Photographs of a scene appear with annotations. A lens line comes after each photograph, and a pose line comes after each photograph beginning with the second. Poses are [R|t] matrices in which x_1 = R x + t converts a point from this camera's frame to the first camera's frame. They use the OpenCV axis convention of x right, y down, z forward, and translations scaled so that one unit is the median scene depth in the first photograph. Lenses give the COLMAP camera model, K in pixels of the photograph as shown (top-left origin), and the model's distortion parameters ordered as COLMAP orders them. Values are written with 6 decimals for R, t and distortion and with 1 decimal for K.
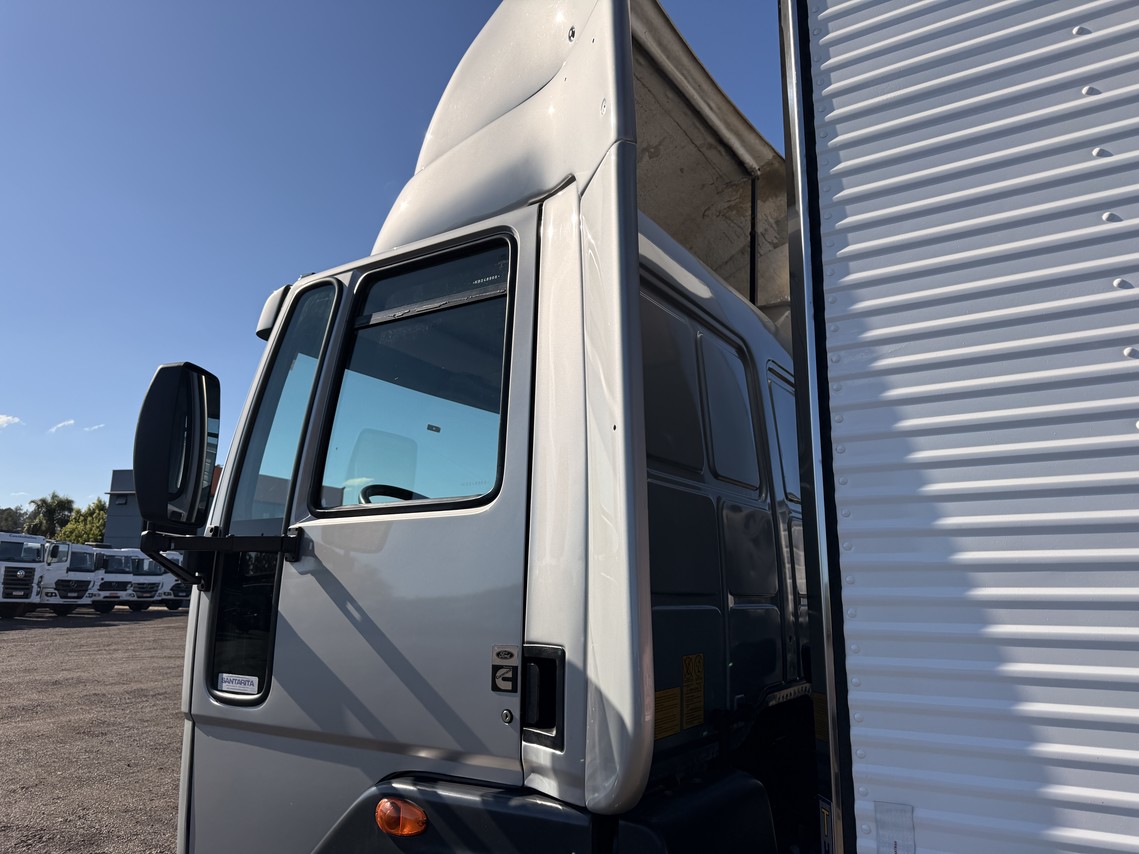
lens RADIAL K [[823.8, 0, 568.6], [0, 823.8, 426.5], [0, 0, 1]] dist [-0.007423, -0.019207]
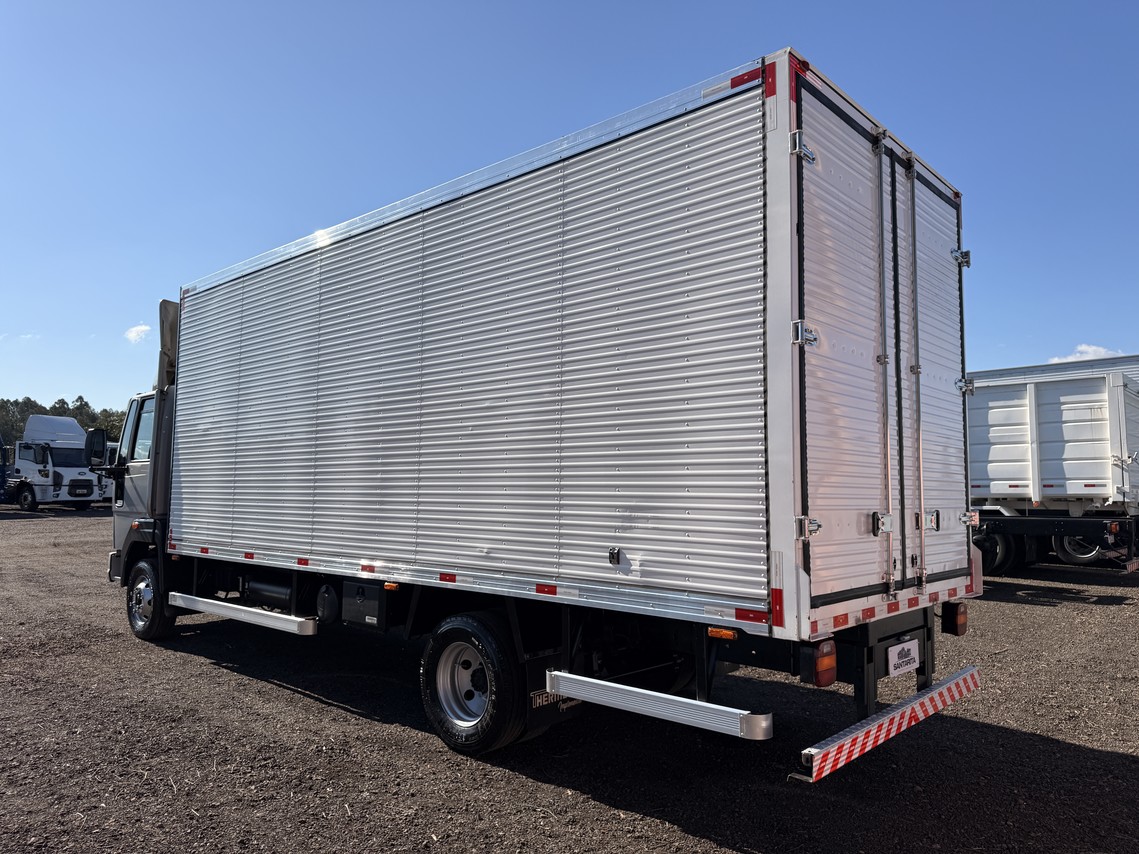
lens RADIAL K [[823.8, 0, 571.8], [0, 823.8, 435.9], [0, 0, 1]] dist [-0.007423, -0.019207]
pose [[0.985050, -0.016851, -0.171444, 2.292416], [0.038149, 0.991833, 0.121704, -0.388425], [0.167993, -0.126425, 0.977648, -2.316234]]
